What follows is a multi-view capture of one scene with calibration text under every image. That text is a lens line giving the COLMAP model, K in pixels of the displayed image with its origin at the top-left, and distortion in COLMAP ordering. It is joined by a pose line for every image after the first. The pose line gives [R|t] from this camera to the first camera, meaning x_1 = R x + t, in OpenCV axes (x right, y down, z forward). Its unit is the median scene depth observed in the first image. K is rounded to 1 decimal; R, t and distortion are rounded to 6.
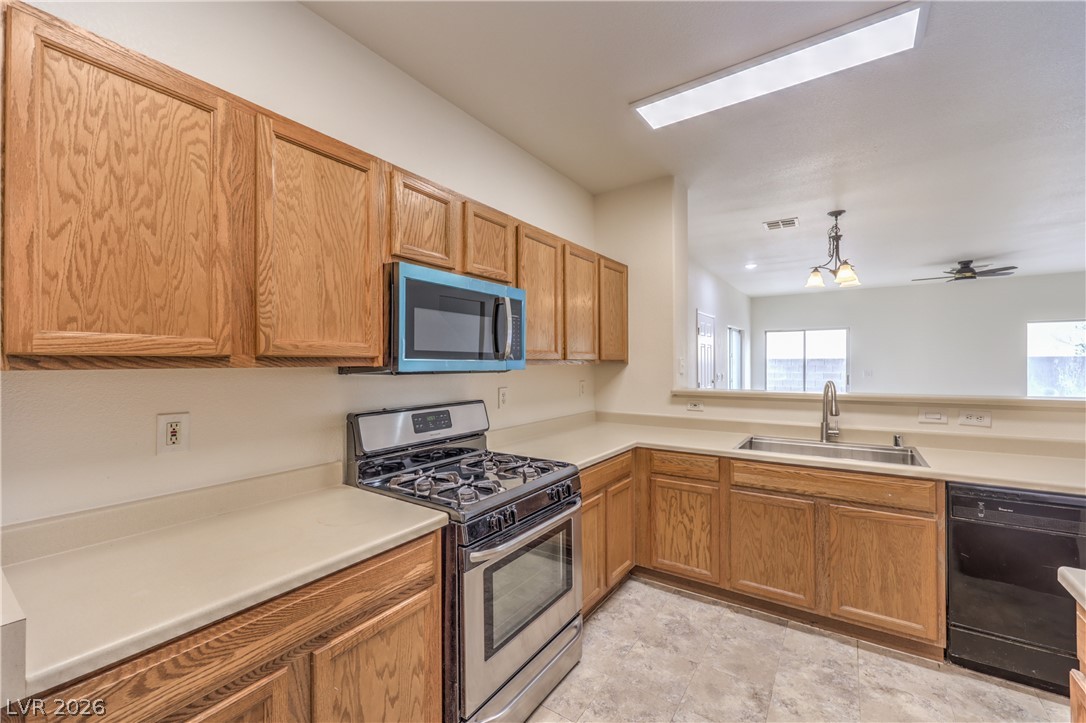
lens RADIAL K [[440.1, 0, 547.3], [0, 440.1, 360.3], [0, 0, 1]] dist [-0.001686, -0.000060]
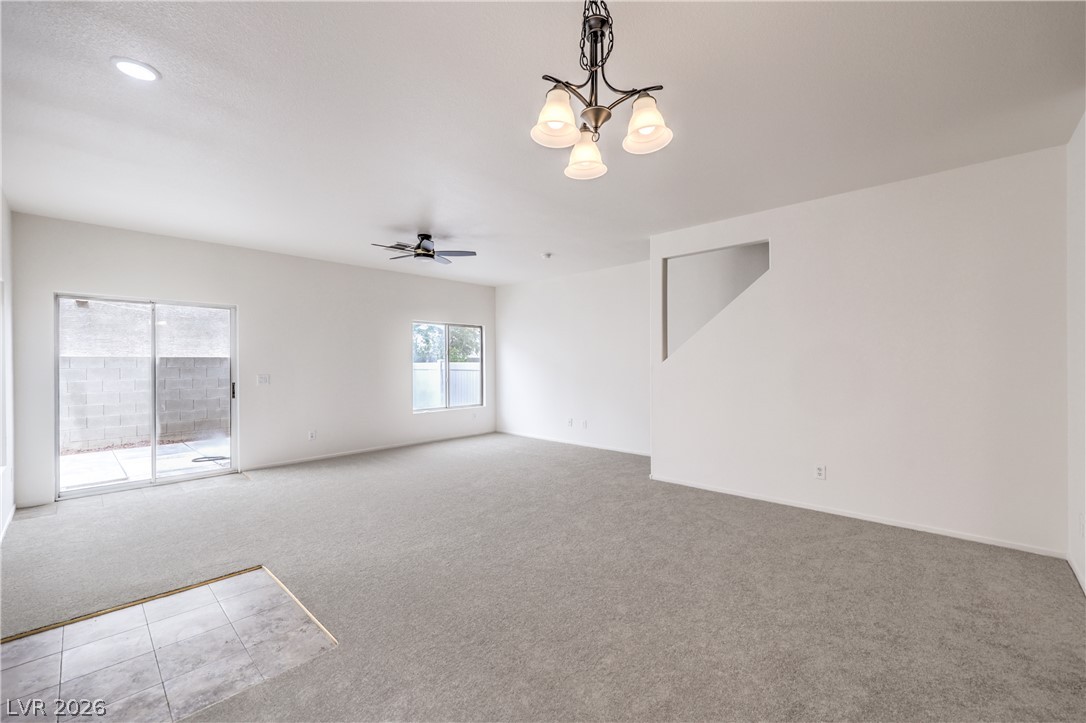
lens RADIAL K [[443.8, 0, 543.0], [0, 443.8, 361.5], [0, 0, 1]] dist [0.000196, 0.000044]
pose [[0.152126, 0.004452, 0.988351, 0.479052], [-0.001065, 0.999990, -0.004341, 0.023957], [-0.988361, -0.000392, 0.152129, 1.757006]]
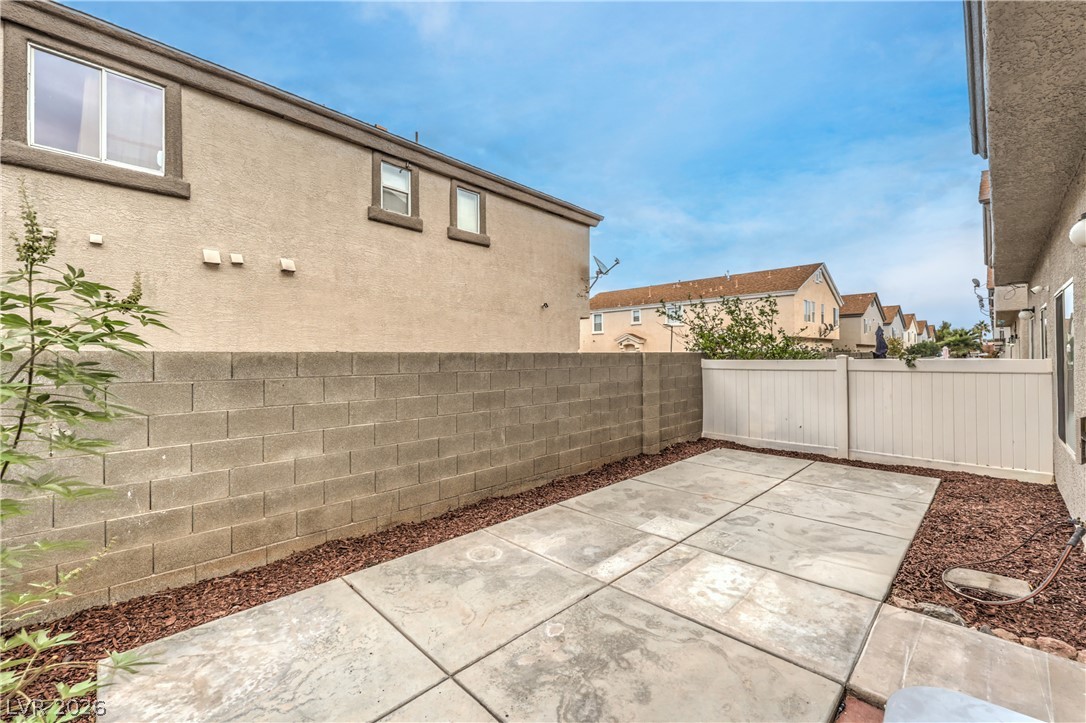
lens RADIAL K [[440.1, 0, 547.3], [0, 440.1, 360.3], [0, 0, 1]] dist [-0.001686, -0.000060]
pose [[0.192293, -0.004945, 0.981325, 1.559352], [0.000509, 0.999988, 0.004939, 0.004030], [-0.981337, -0.000450, 0.192294, 4.710853]]
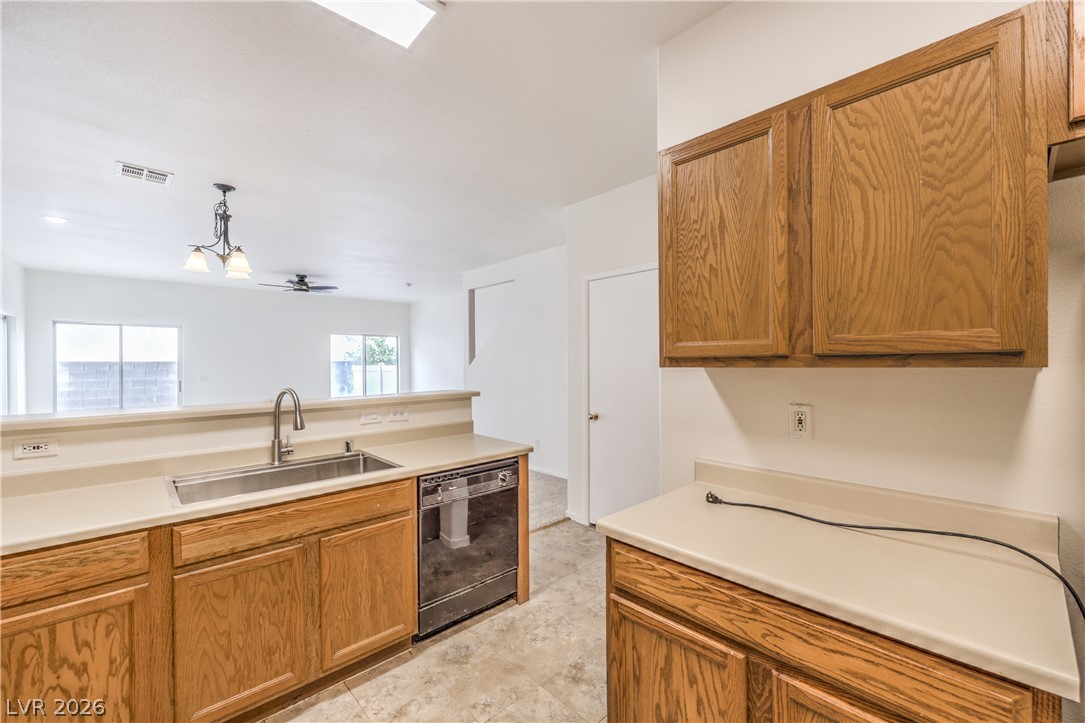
lens RADIAL K [[447.8, 0, 540.2], [0, 447.8, 365.0], [0, 0, 1]] dist [-0.002249, 0.000015]
pose [[0.222982, -0.002501, 0.974819, -0.073395], [-0.000031, 0.999997, 0.002573, 0.001921], [-0.974823, -0.000604, 0.222981, 0.404387]]
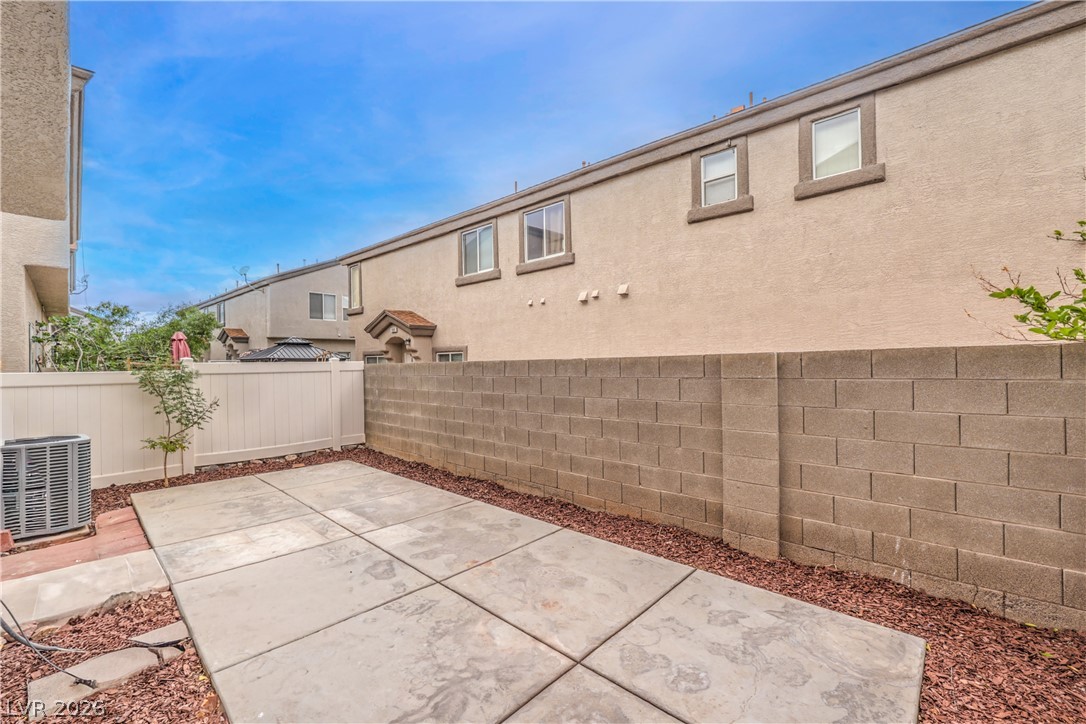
lens RADIAL K [[452.3, 0, 530.7], [0, 452.3, 365.9], [0, 0, 1]] dist [-0.000205, -0.000171]
pose [[0.984556, -0.012339, -0.174636, 4.105578], [0.014175, 0.999857, 0.009270, -0.014474], [0.174496, -0.011602, 0.984590, 2.967224]]
